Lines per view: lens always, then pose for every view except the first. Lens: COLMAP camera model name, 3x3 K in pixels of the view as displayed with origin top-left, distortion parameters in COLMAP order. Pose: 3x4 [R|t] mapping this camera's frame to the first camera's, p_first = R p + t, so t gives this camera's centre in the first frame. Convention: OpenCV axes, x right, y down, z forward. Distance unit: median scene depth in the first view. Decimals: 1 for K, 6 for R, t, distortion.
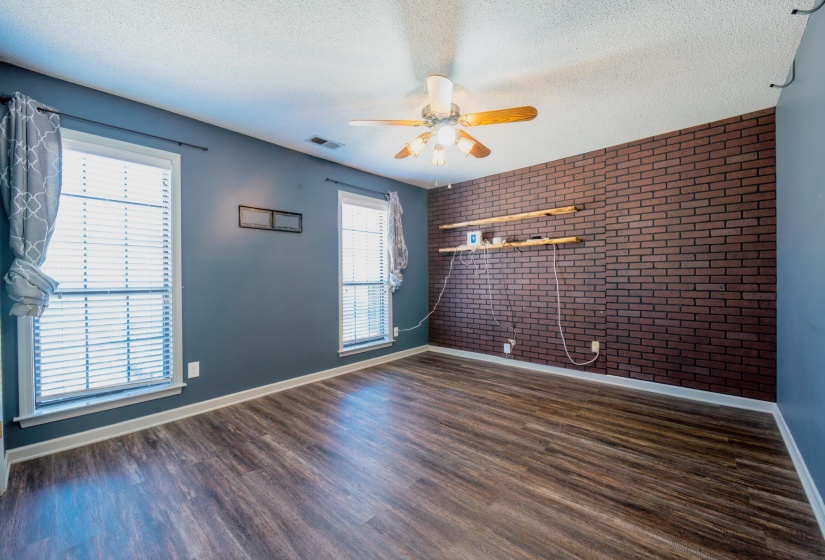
lens RADIAL K [[327.7, 0, 397.1], [0, 327.7, 278.3], [0, 0, 1]] dist [-0.000496, -0.000633]
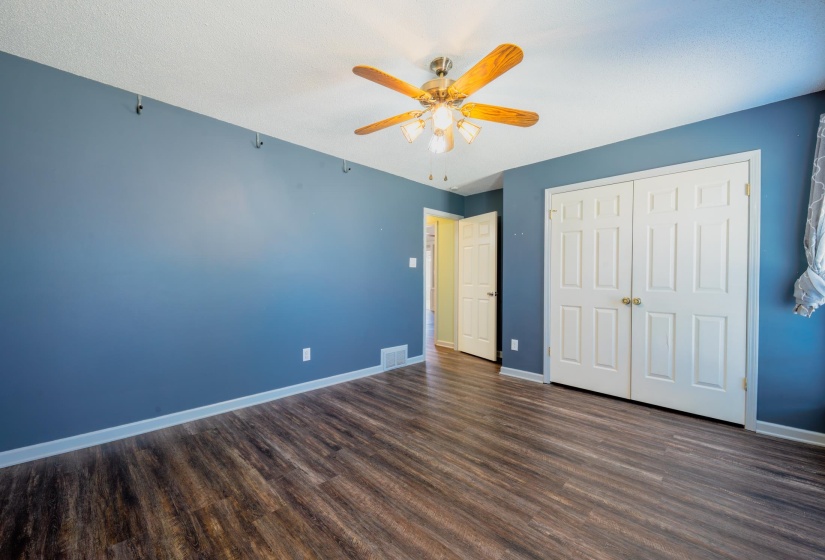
lens RADIAL K [[327.7, 0, 397.1], [0, 327.7, 278.3], [0, 0, 1]] dist [-0.000496, -0.000633]
pose [[-0.999045, 0.001619, 0.043674, 0.224127], [0.001749, 0.999994, 0.002949, -0.014922], [-0.043669, 0.003023, -0.999041, 1.982362]]
